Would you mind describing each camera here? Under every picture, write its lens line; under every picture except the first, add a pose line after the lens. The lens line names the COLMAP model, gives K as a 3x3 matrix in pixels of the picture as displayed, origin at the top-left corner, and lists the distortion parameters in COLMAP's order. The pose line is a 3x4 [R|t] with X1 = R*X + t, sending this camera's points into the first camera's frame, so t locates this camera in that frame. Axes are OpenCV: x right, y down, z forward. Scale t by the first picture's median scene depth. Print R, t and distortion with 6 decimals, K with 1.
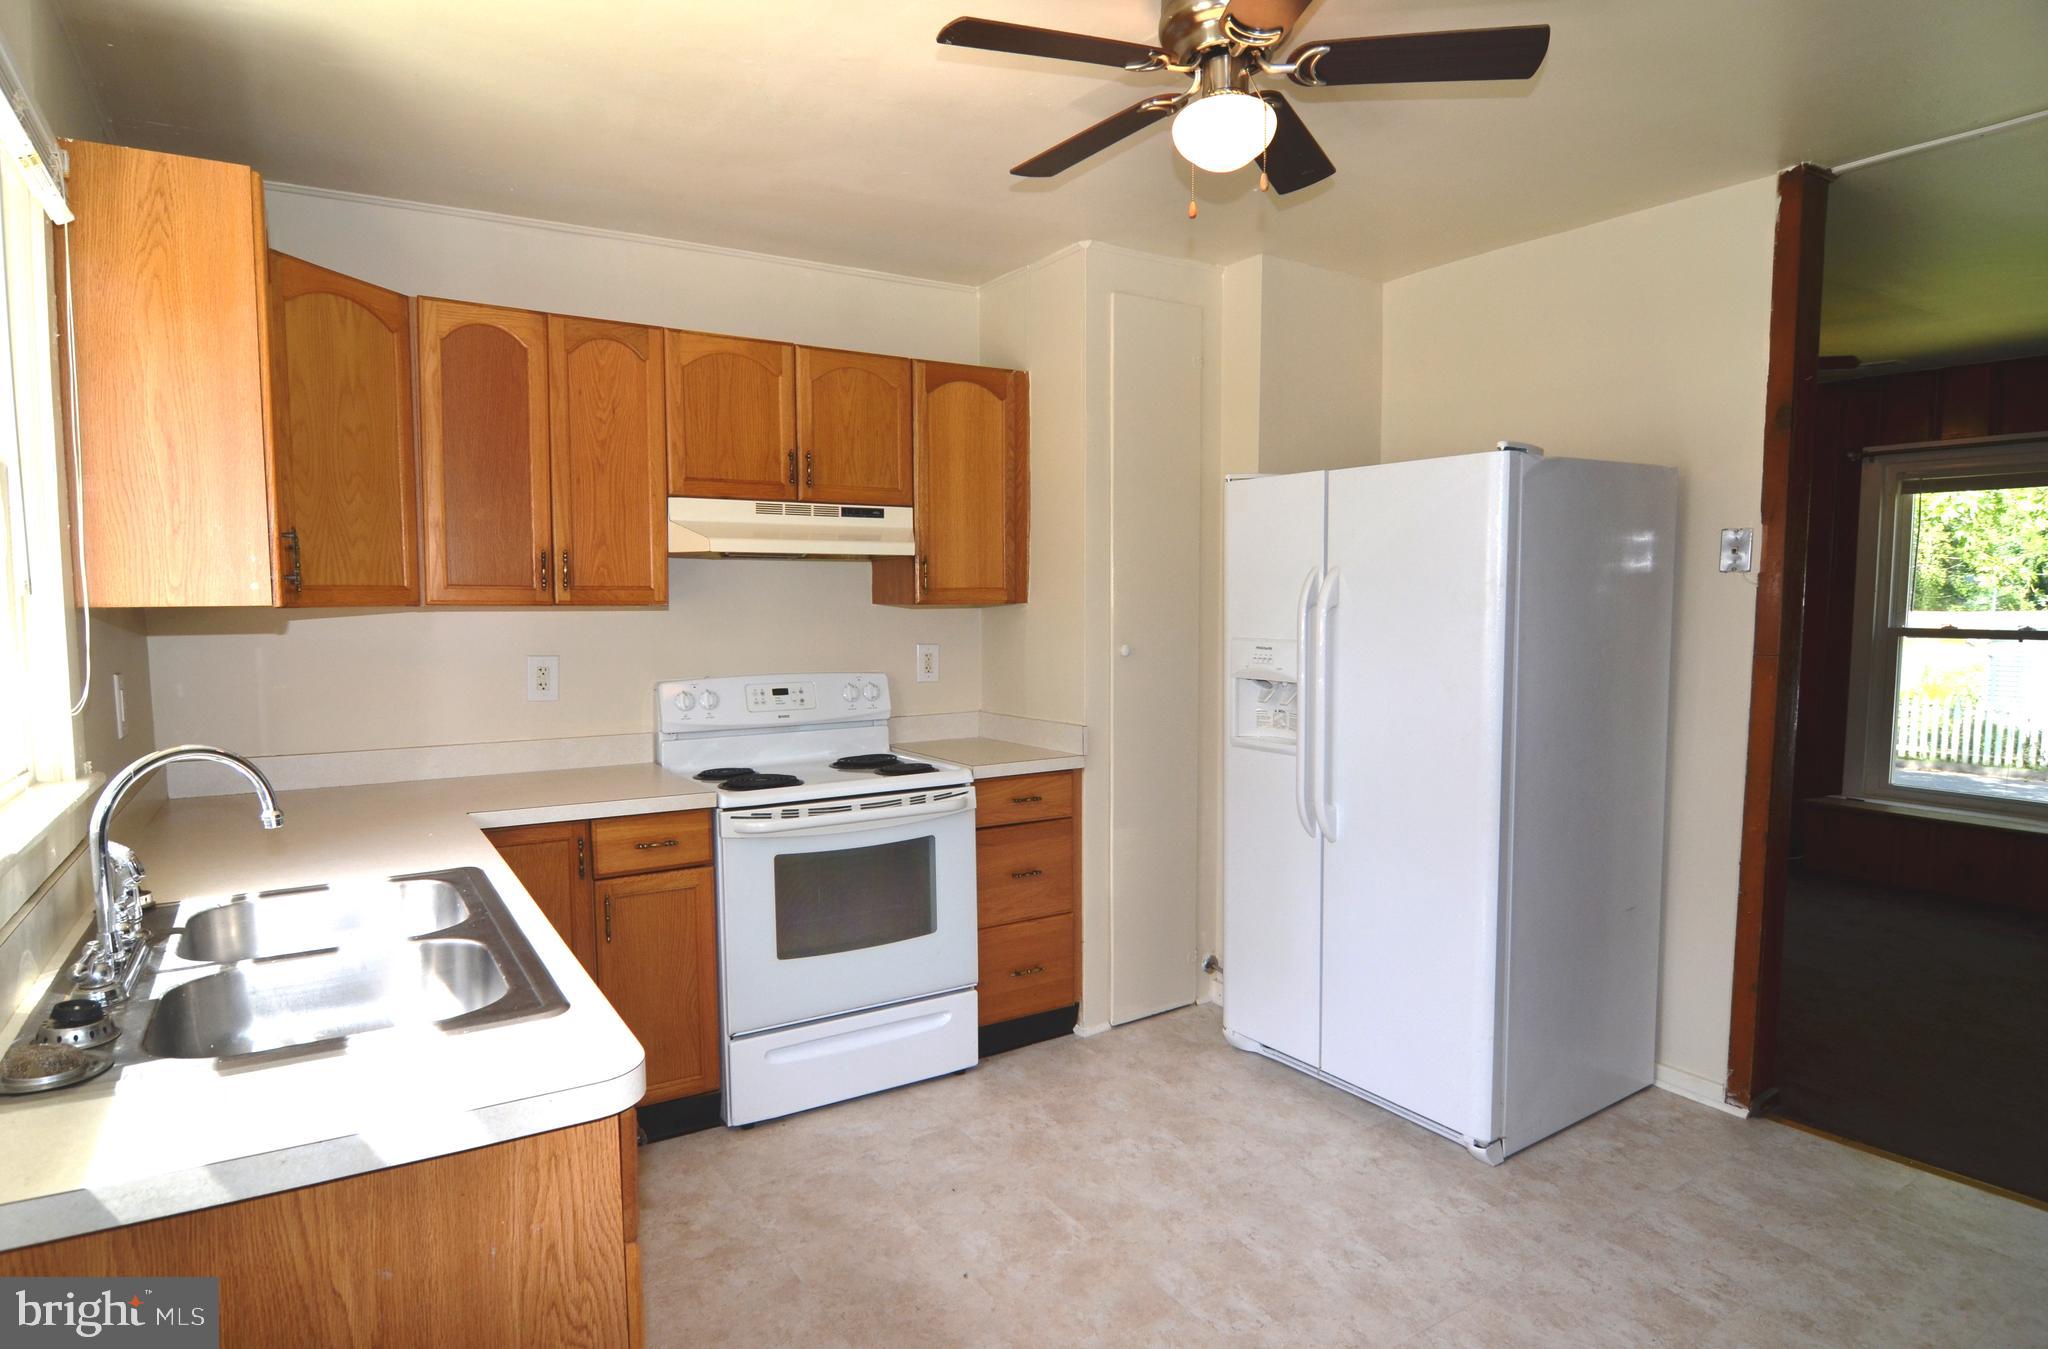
lens RADIAL K [[1103.6, 0, 1011.5], [0, 1103.6, 669.2], [0, 0, 1]] dist [-0.024333, -0.000226]
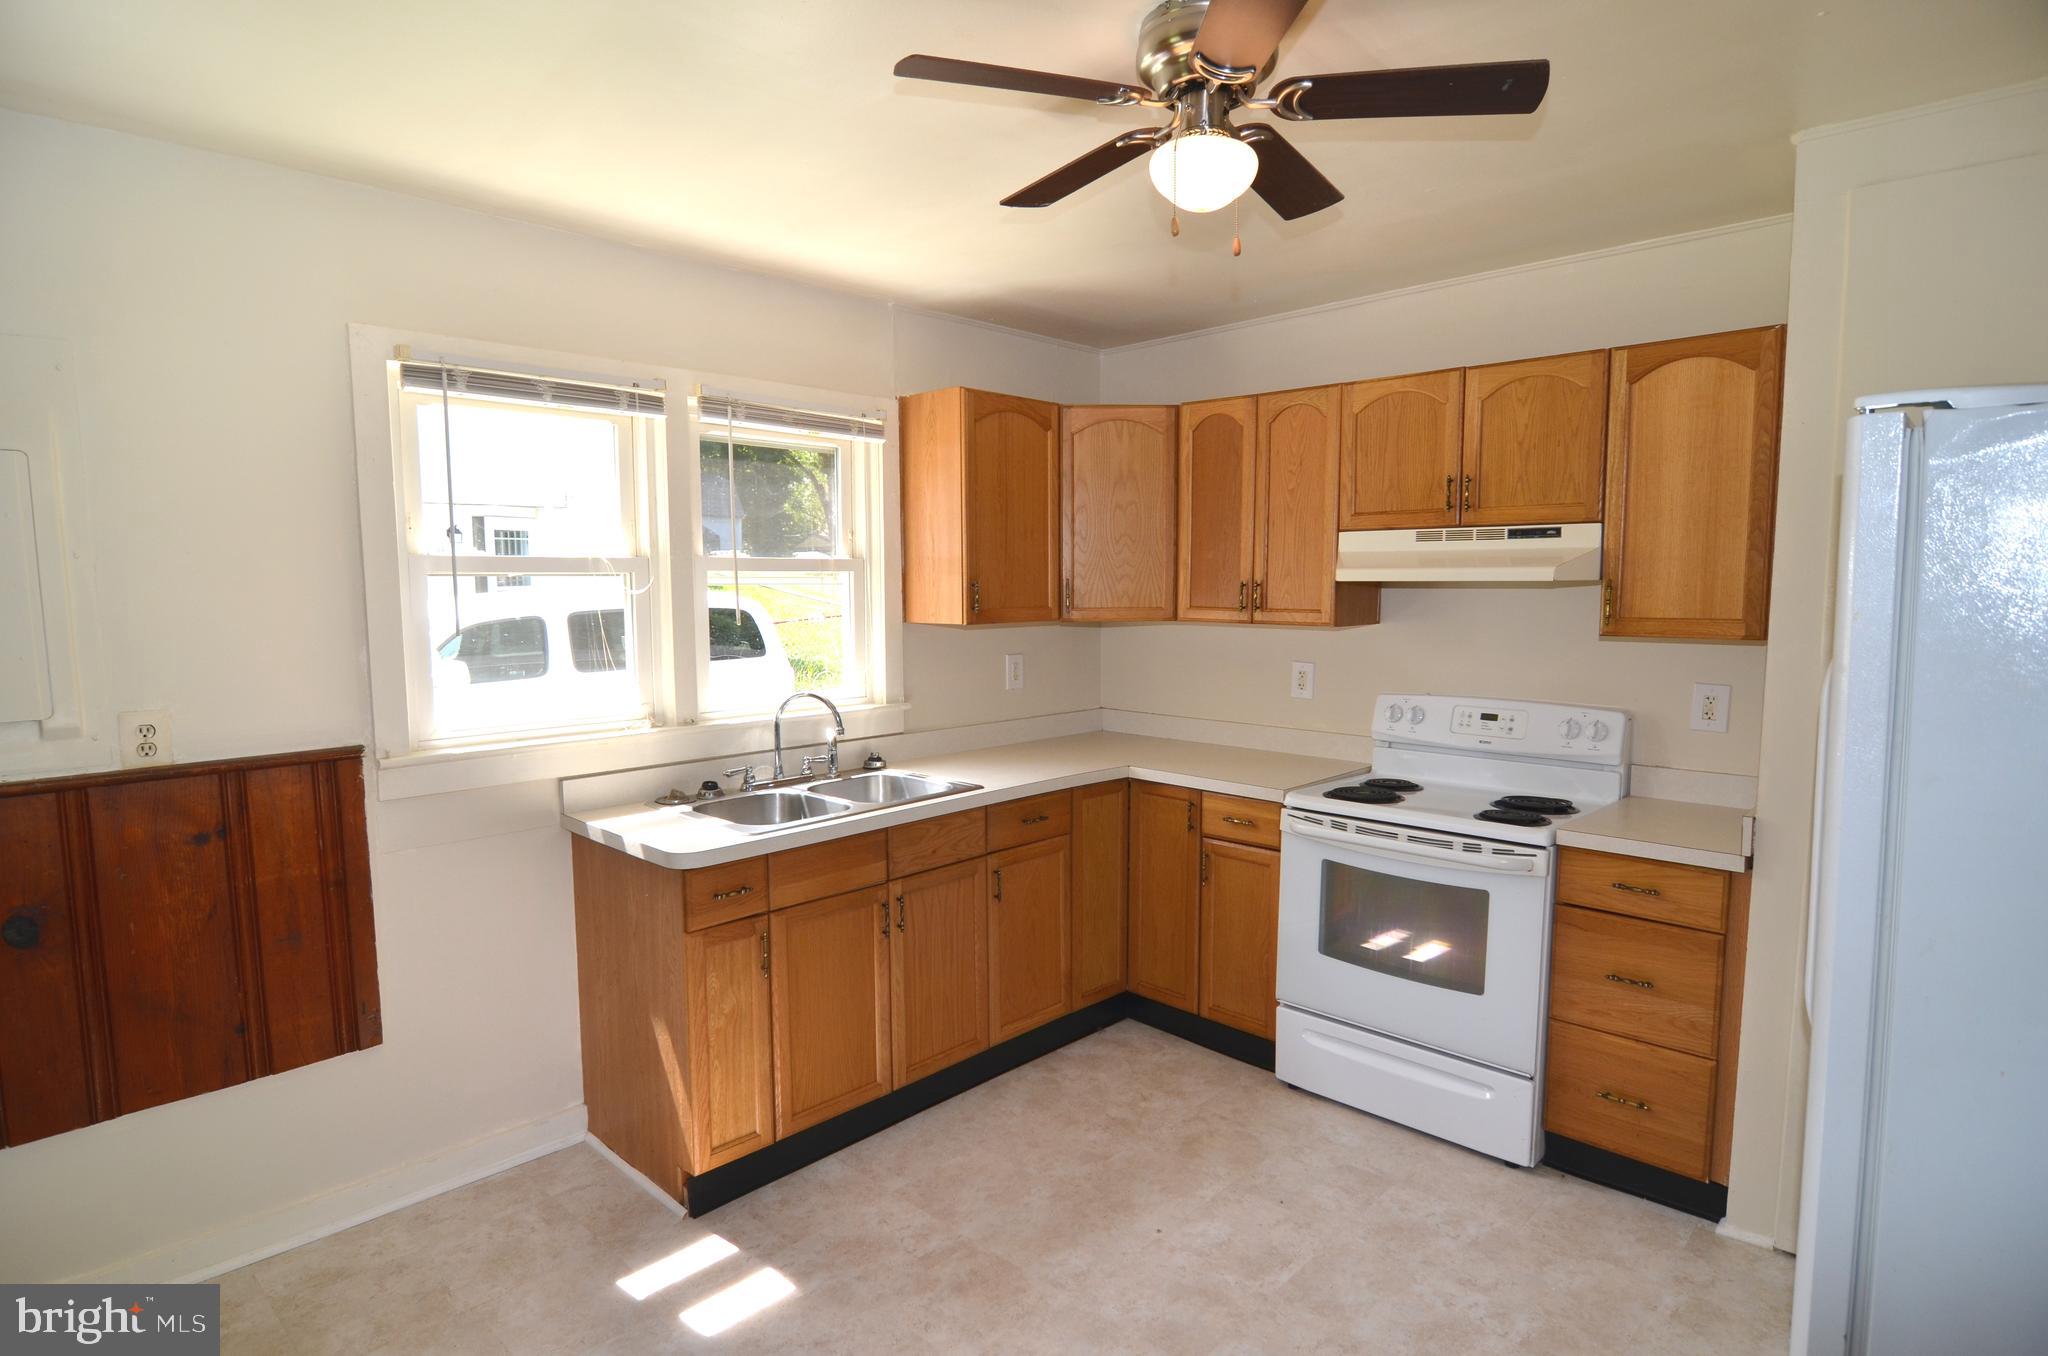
lens RADIAL K [[1103.6, 0, 1023.1], [0, 1103.6, 666.3], [0, 0, 1]] dist [-0.024333, -0.000226]
pose [[0.238373, 0.081825, -0.967720, 0.694188], [-0.057935, 0.995868, 0.069935, -0.075452], [0.969444, 0.039394, 0.242129, 0.394231]]
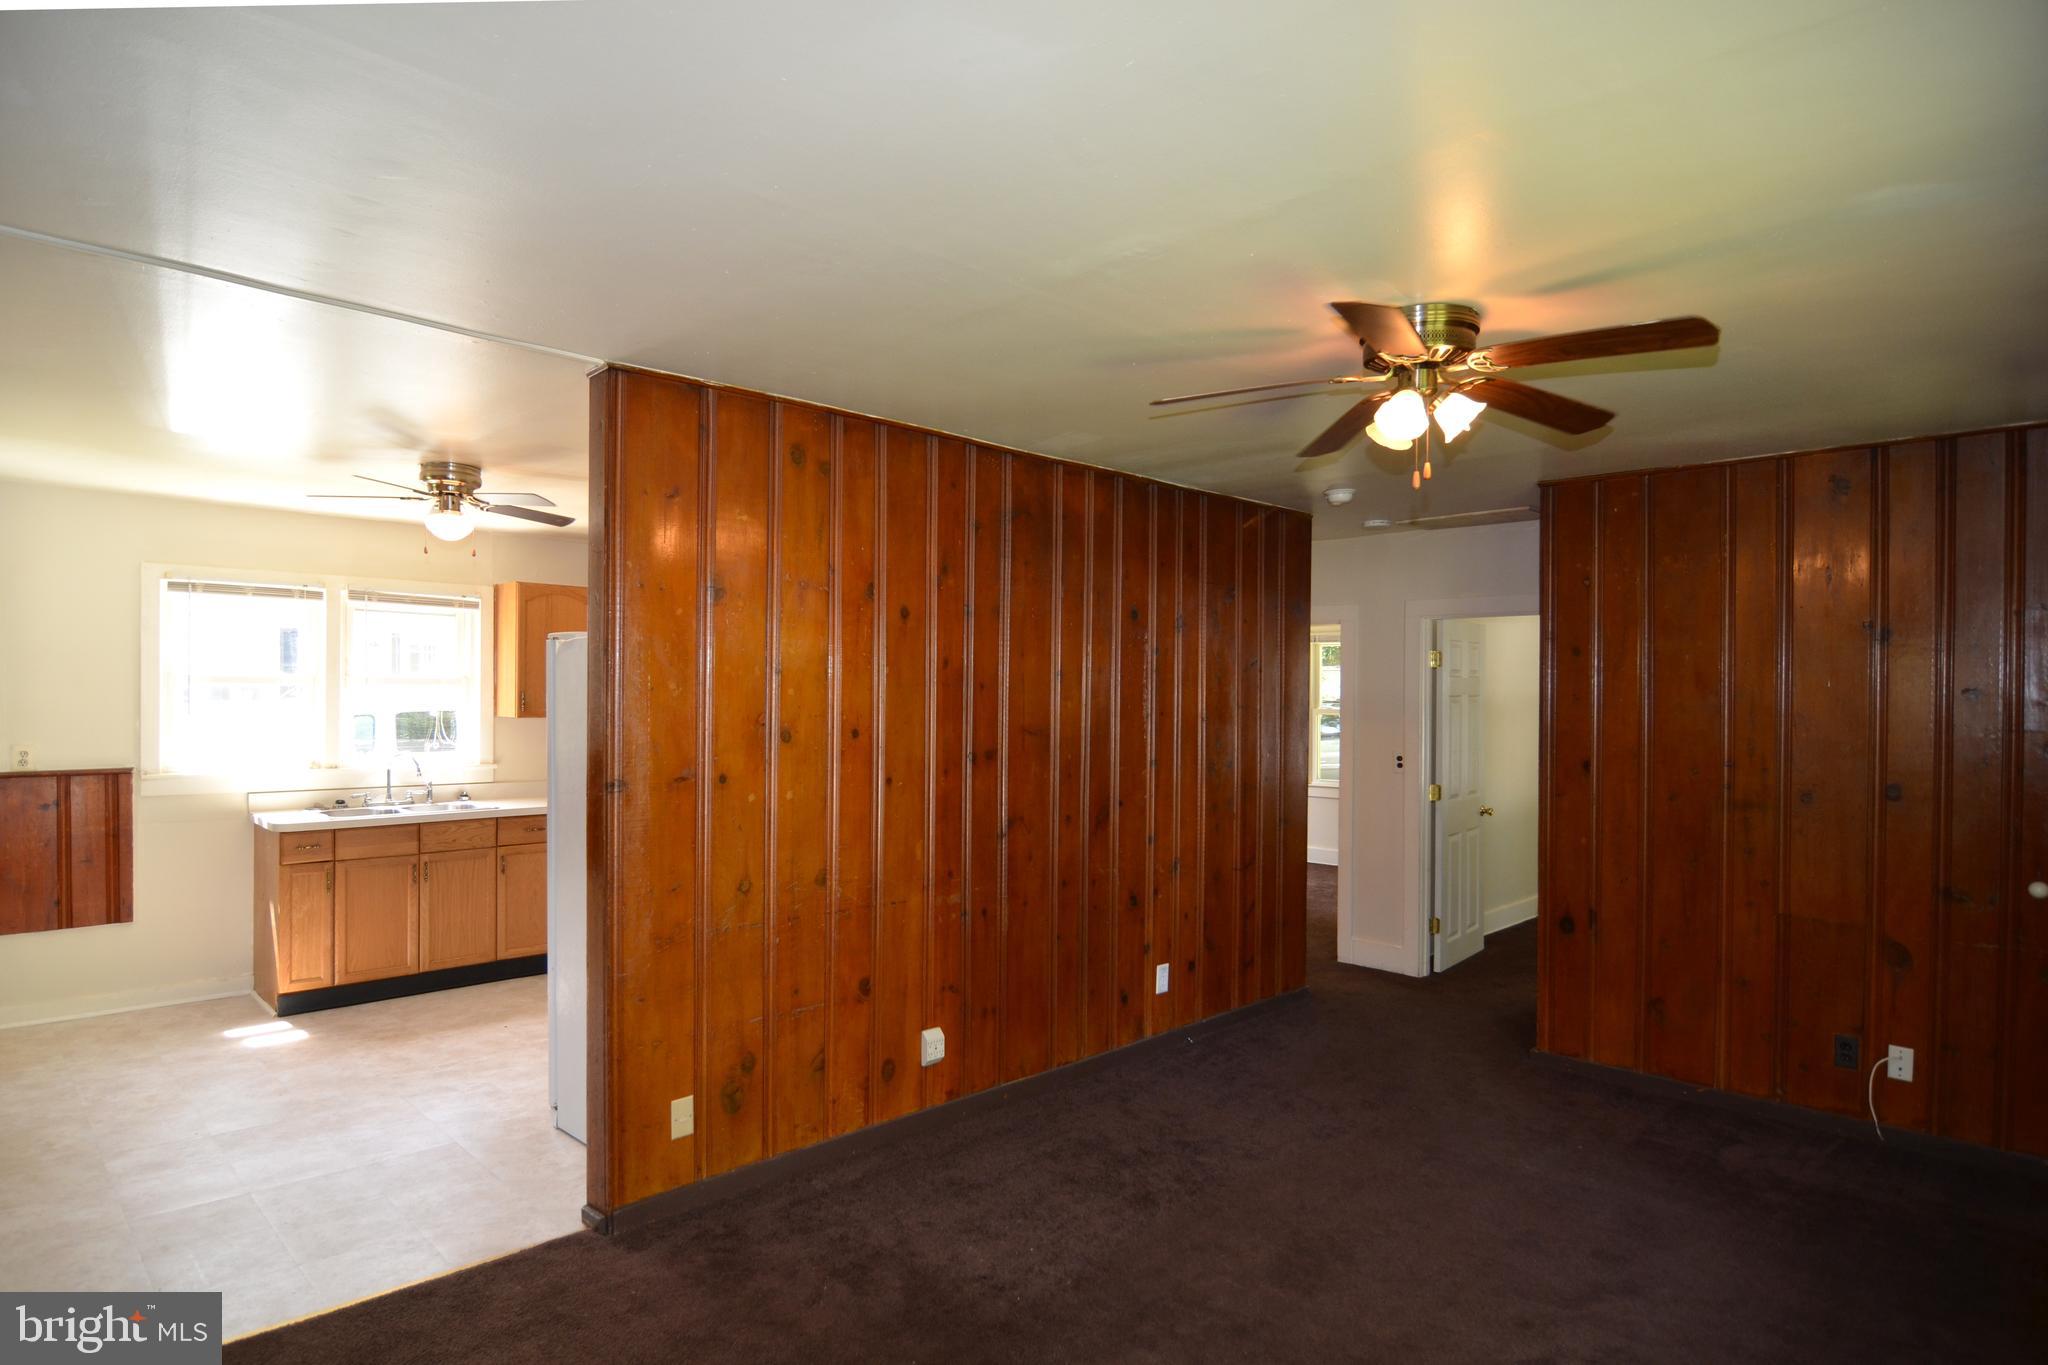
lens RADIAL K [[1105.5, 0, 1027.9], [0, 1105.5, 673.4], [0, 0, 1]] dist [-0.034755, -0.001965]
pose [[0.233101, -0.006699, -0.972430, 1.676571], [-0.074598, 0.996907, -0.024749, -0.132388], [0.969587, 0.078310, 0.231880, 1.030327]]
